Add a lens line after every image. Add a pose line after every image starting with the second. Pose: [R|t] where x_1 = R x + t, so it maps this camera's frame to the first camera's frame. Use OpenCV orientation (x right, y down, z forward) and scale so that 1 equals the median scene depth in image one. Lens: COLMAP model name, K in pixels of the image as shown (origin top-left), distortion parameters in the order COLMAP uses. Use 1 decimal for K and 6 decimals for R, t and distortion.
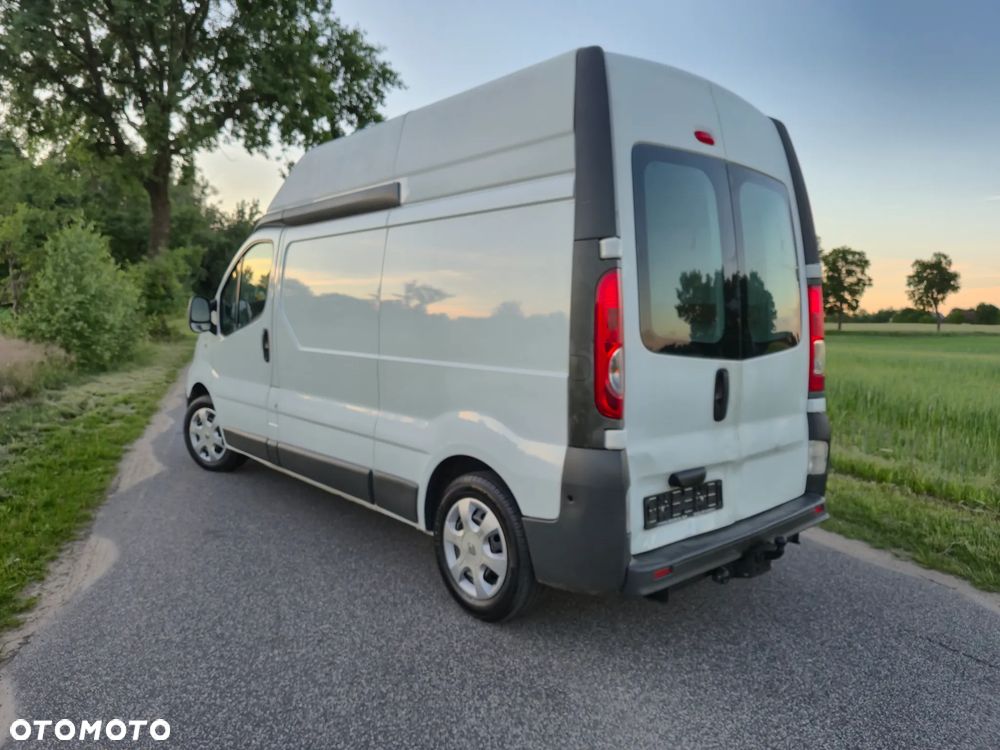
lens RADIAL K [[687.1, 0, 511.7], [0, 687.1, 373.5], [0, 0, 1]] dist [0.070057, -0.067286]
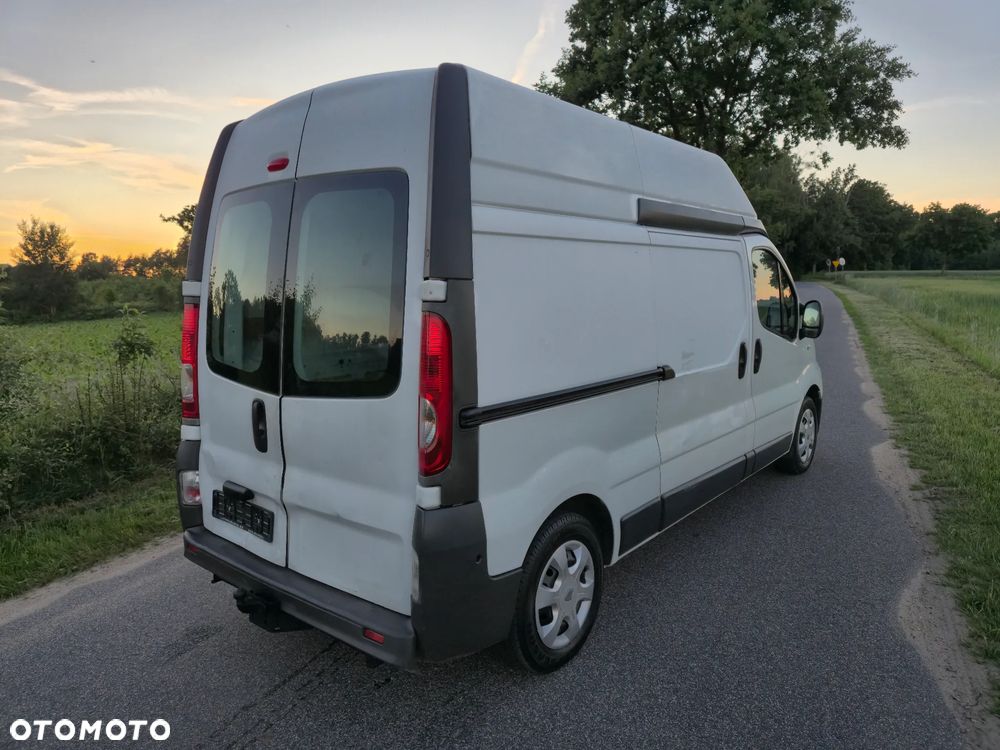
lens RADIAL K [[689.3, 0, 506.8], [0, 689.3, 371.5], [0, 0, 1]] dist [0.068833, -0.067583]
pose [[0.163647, 0.118290, -0.979401, 1.190196], [-0.078106, 0.991222, 0.106667, -0.162225], [0.983422, 0.059041, 0.171450, 1.051396]]
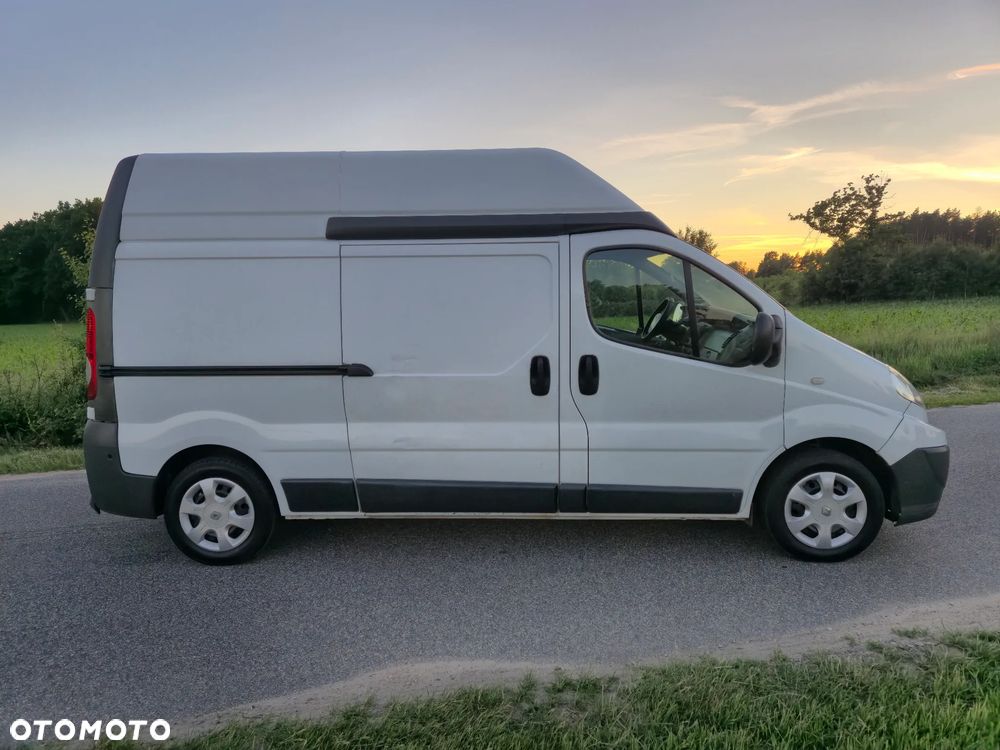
lens RADIAL K [[670.7, 0, 466.2], [0, 670.7, 373.4], [0, 0, 1]] dist [0.031157, -0.000172]
pose [[-0.713148, 0.093934, -0.694691, 0.854884], [-0.053982, 0.980681, 0.188020, -0.286294], [0.698931, 0.171587, -0.694300, 2.399335]]
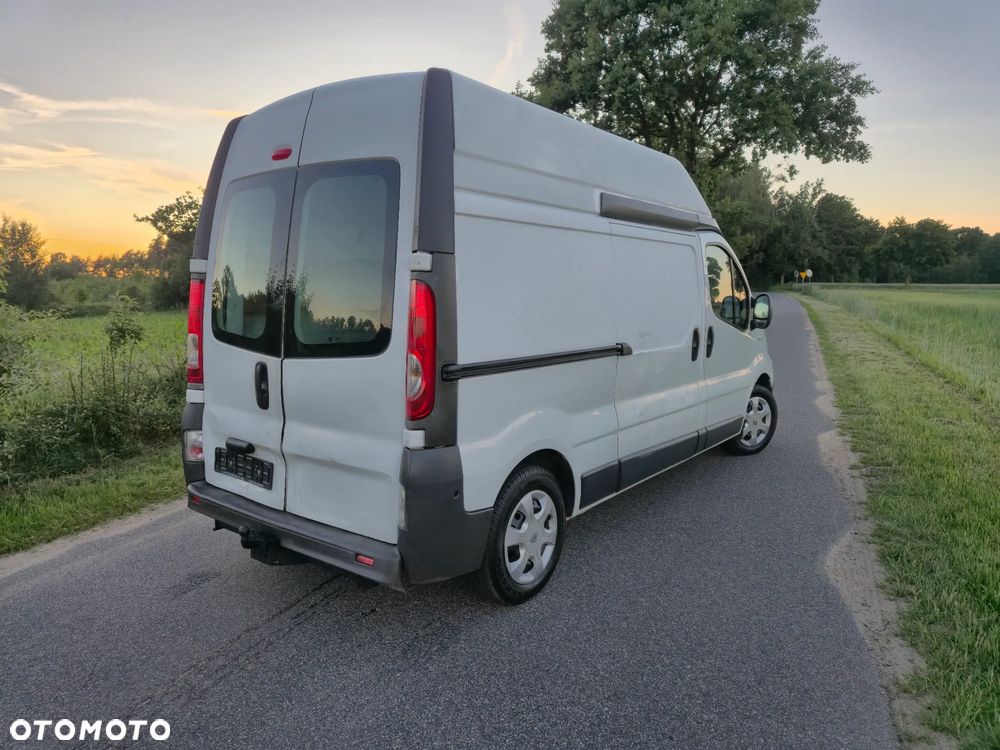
lens RADIAL K [[688.0, 0, 496.1], [0, 688.0, 372.6], [0, 0, 1]] dist [0.069435, -0.066017]
pose [[0.185601, 0.112246, -0.976193, 1.311420], [-0.093550, 0.990960, 0.096157, -0.119450], [0.978162, 0.073476, 0.194423, 1.031111]]
